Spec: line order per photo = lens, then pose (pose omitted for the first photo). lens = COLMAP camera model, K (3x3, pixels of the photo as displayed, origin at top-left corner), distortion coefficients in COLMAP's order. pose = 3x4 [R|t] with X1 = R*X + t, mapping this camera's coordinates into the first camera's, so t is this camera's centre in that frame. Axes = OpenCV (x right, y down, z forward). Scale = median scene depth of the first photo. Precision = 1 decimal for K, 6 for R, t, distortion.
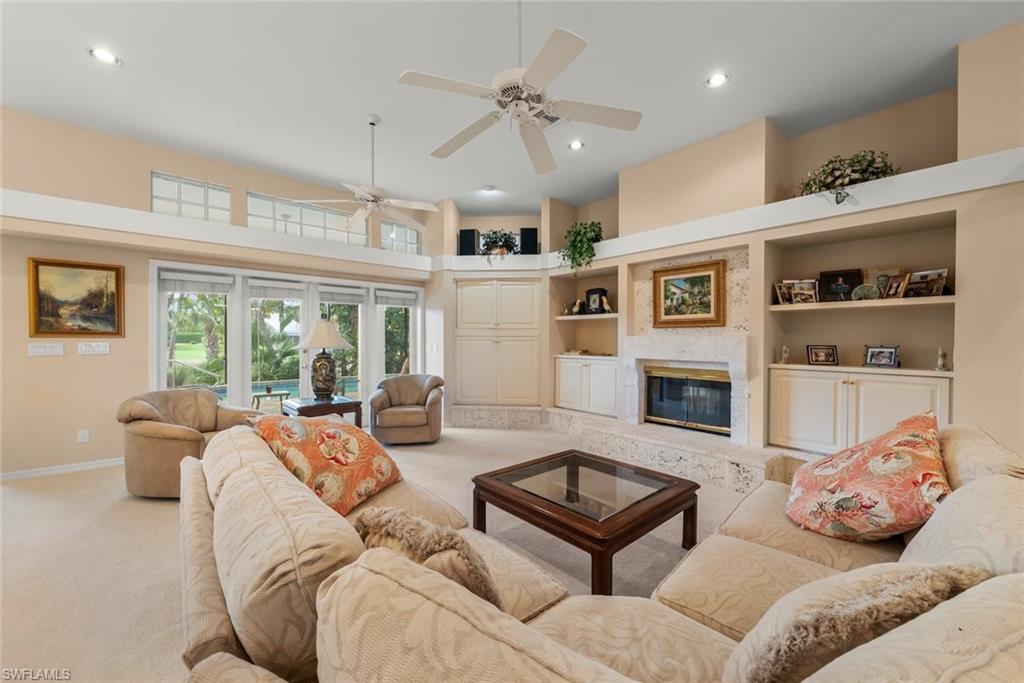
lens RADIAL K [[399.3, 0, 512.1], [0, 399.3, 343.2], [0, 0, 1]] dist [-0.001094, -0.000092]
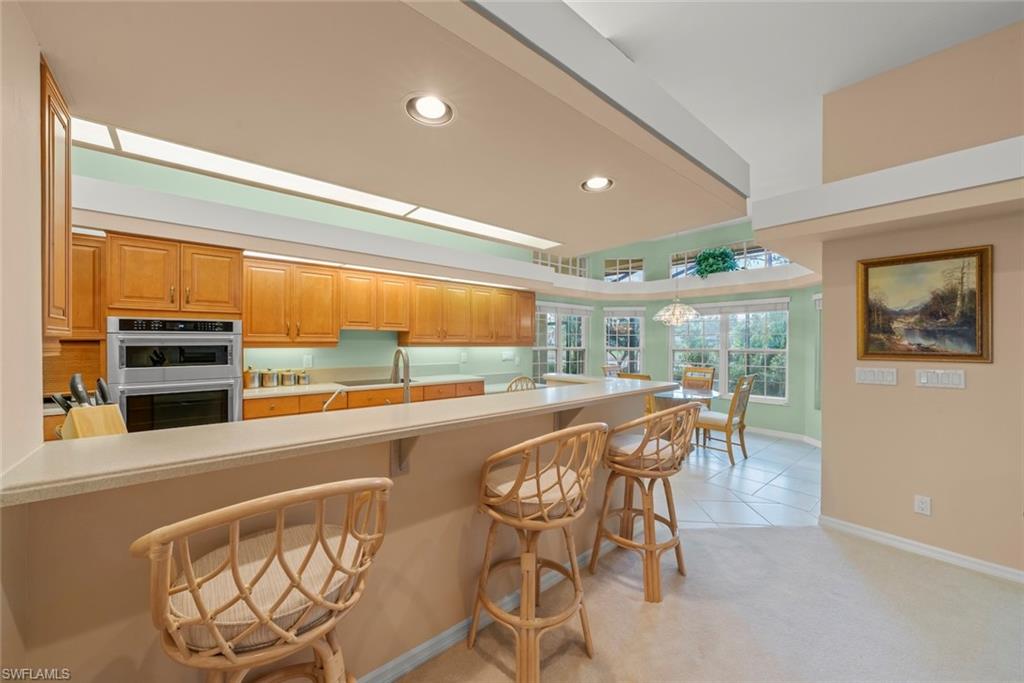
lens RADIAL K [[380.4, 0, 514.0], [0, 380.4, 343.0], [0, 0, 1]] dist [-0.002812, -0.000255]
pose [[-0.017781, -0.001842, -0.999840, -0.393405], [-0.014970, 0.999887, -0.001576, -0.033547], [0.999730, 0.014939, -0.017806, 0.291885]]
